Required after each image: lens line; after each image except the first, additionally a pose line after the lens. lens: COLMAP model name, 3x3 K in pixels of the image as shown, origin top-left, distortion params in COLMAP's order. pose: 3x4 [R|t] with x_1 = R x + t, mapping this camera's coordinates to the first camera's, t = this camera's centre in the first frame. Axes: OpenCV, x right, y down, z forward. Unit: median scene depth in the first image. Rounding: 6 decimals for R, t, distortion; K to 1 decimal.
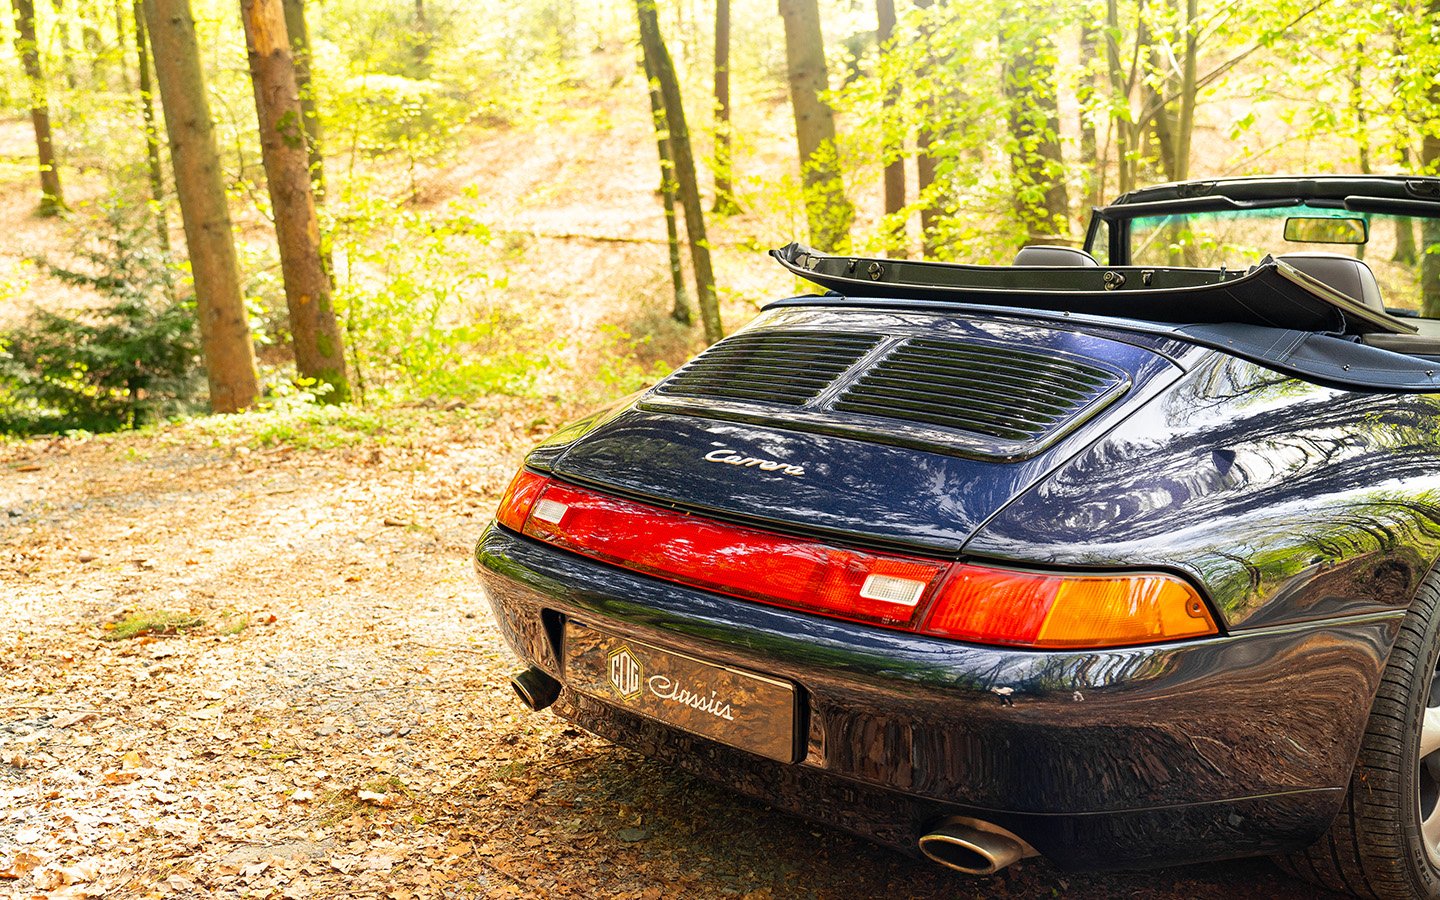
lens RADIAL K [[1549.6, 0, 706.2], [0, 1549.6, 448.8], [0, 0, 1]] dist [-0.014236, 0.000000]
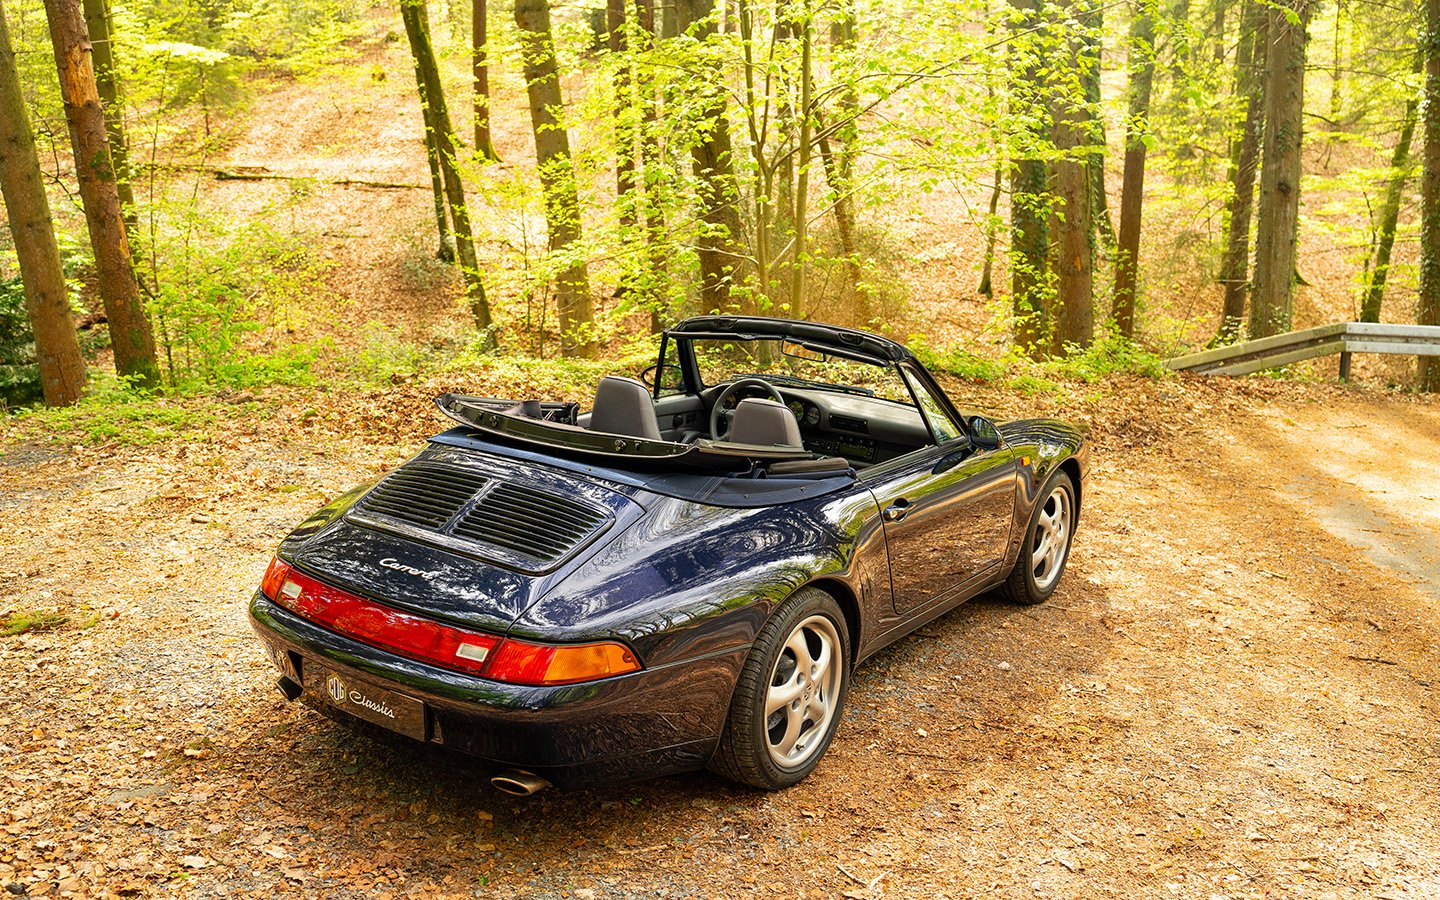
lens RADIAL K [[1351.0, 0, 721.7], [0, 1351.0, 441.7], [0, 0, 1]] dist [-0.071078, 0.000000]
pose [[0.984879, -0.023857, 0.171595, 0.094058], [0.010460, 0.996854, 0.078561, -0.190030], [-0.172929, -0.075578, 0.982030, -0.421278]]
